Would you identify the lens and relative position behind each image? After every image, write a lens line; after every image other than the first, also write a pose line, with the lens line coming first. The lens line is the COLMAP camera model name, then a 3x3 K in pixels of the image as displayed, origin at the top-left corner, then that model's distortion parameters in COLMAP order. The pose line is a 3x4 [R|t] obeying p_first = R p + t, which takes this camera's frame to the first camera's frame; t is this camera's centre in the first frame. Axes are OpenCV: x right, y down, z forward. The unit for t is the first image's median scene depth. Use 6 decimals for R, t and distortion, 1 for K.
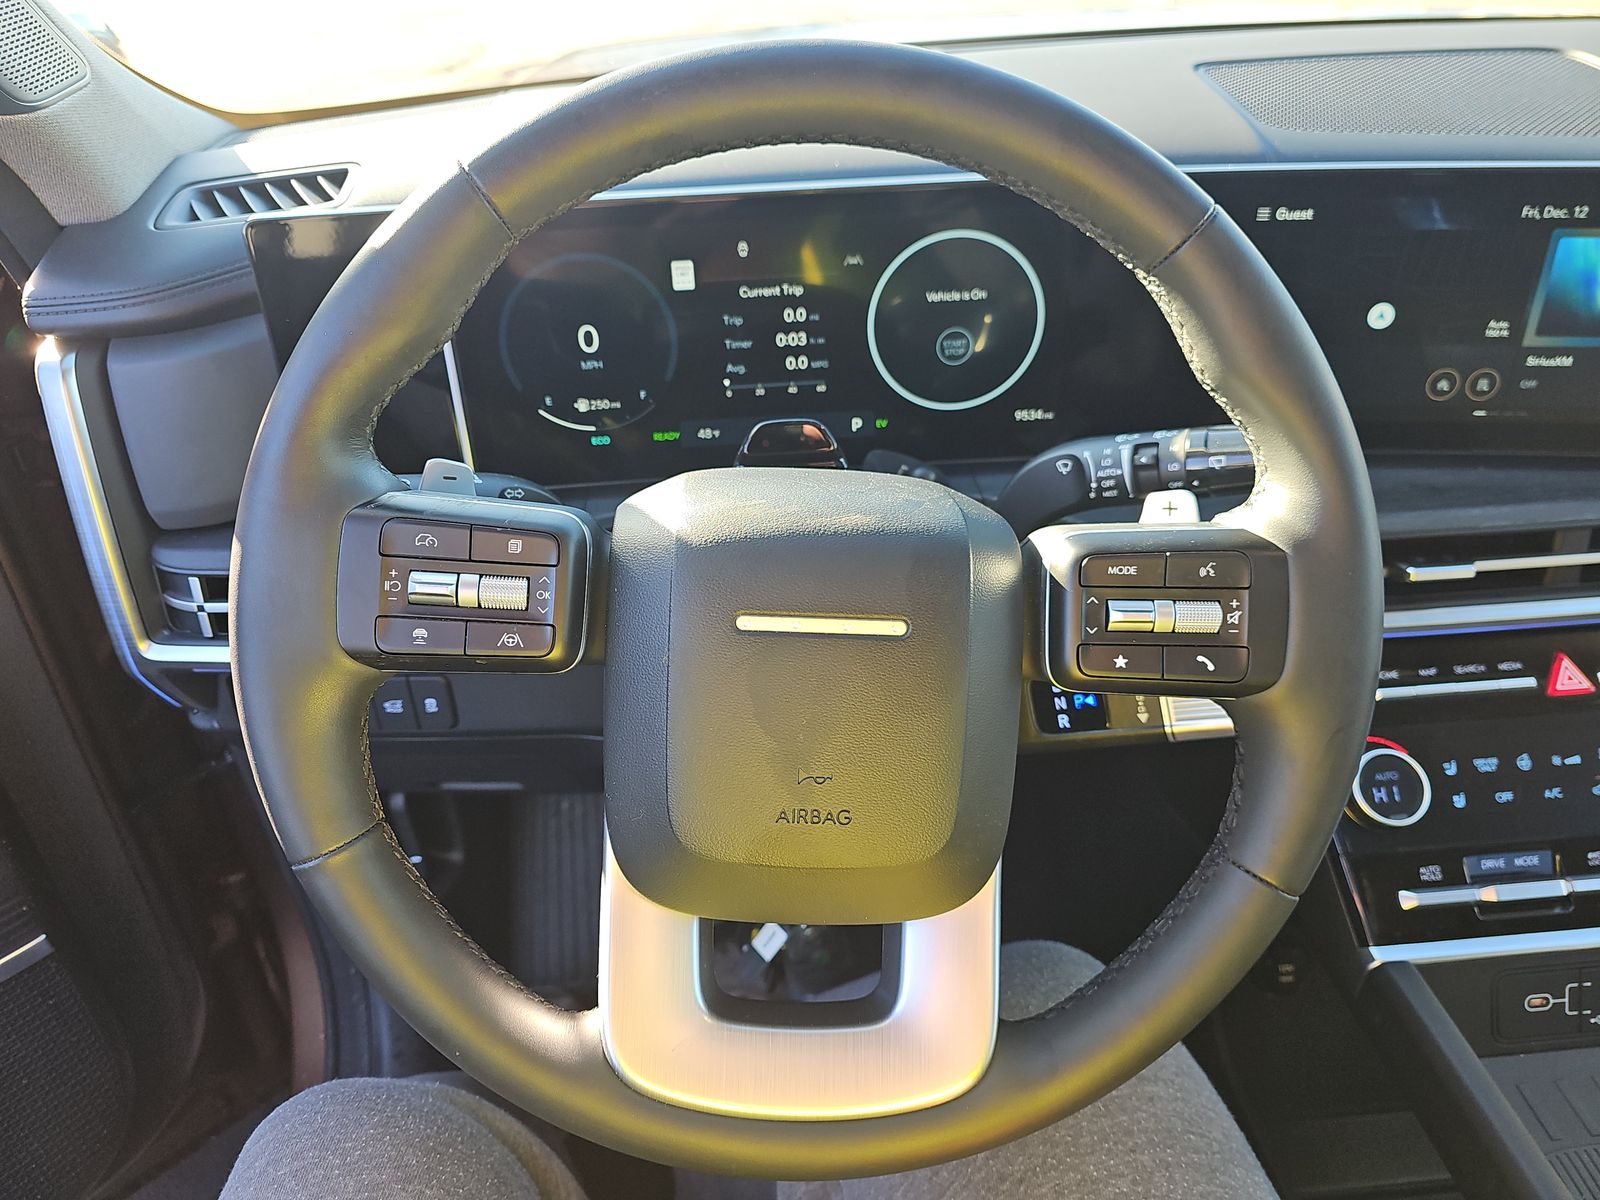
lens RADIAL K [[1113.9, 0, 799.2], [0, 1113.9, 628.1], [0, 0, 1]] dist [0.054017, -0.069417]
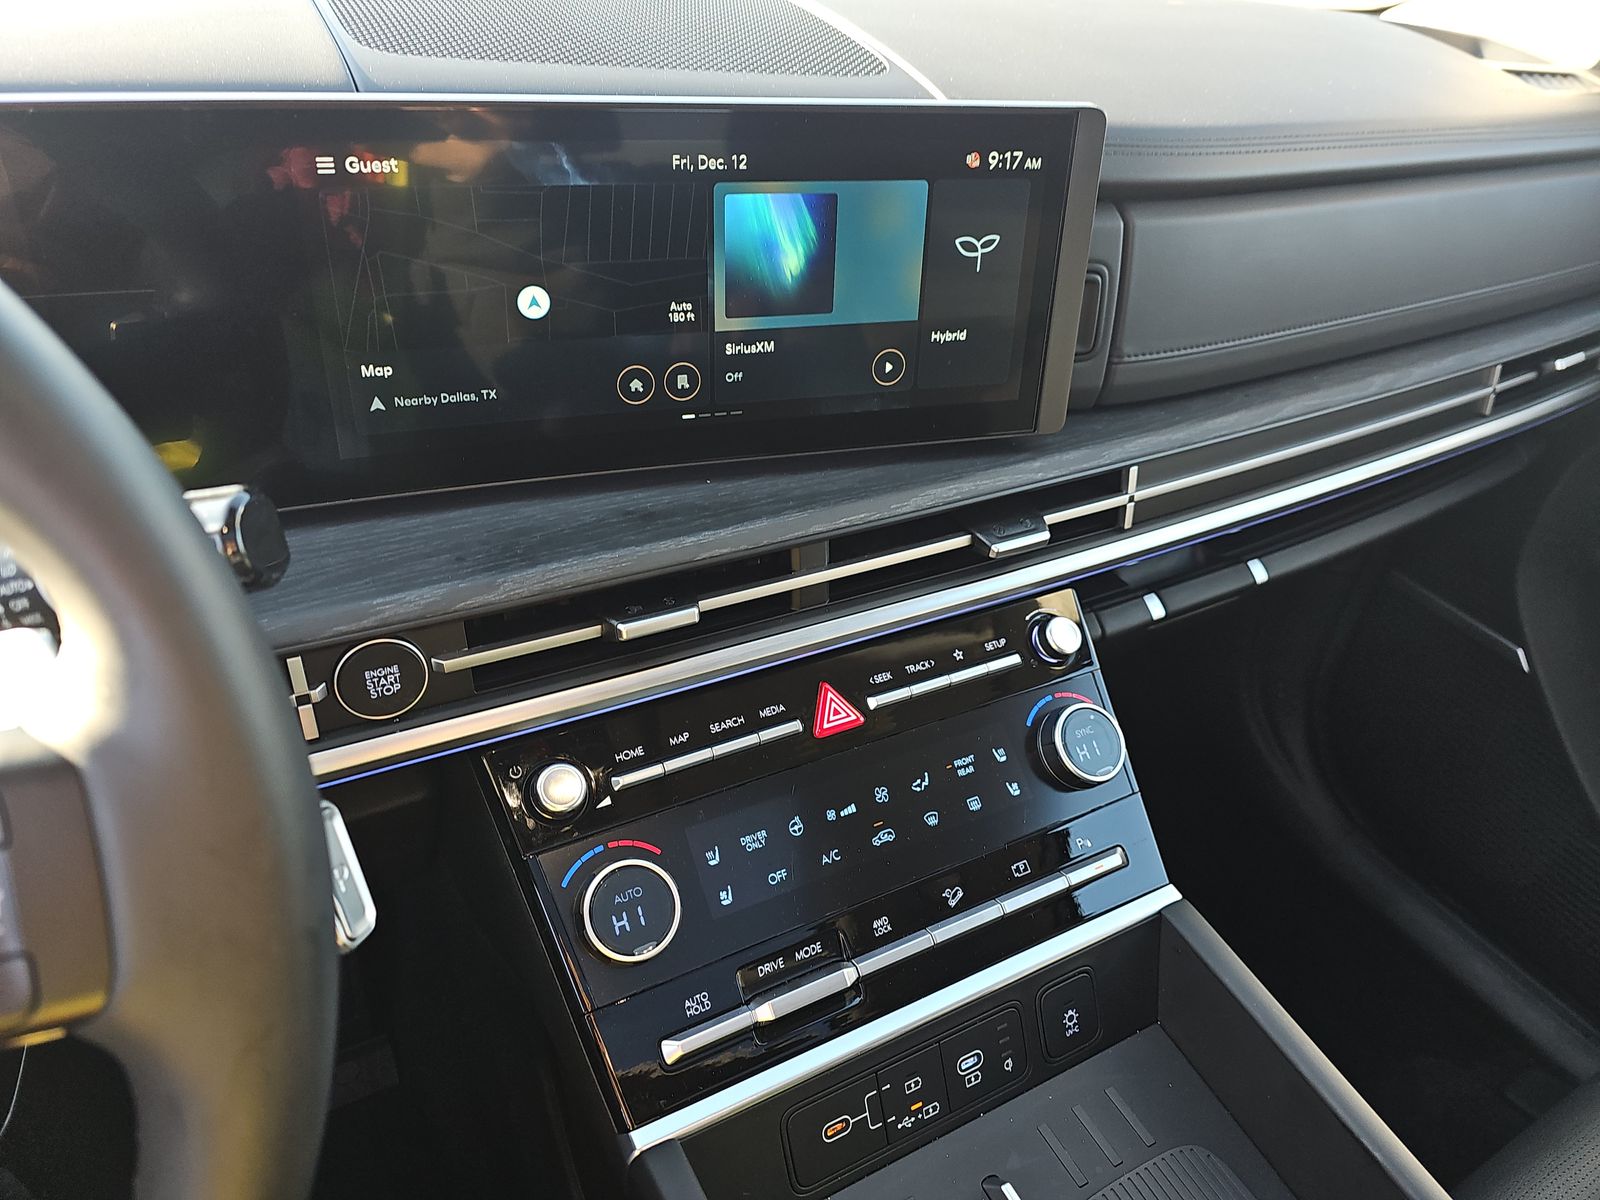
lens RADIAL K [[1113.9, 0, 799.2], [0, 1113.9, 628.1], [0, 0, 1]] dist [0.054017, -0.069417]
pose [[0.902060, -0.160802, 0.400537, 0.344350], [0.154618, 0.986810, 0.047951, -0.068543], [-0.402964, 0.018676, 0.915025, 0.239316]]
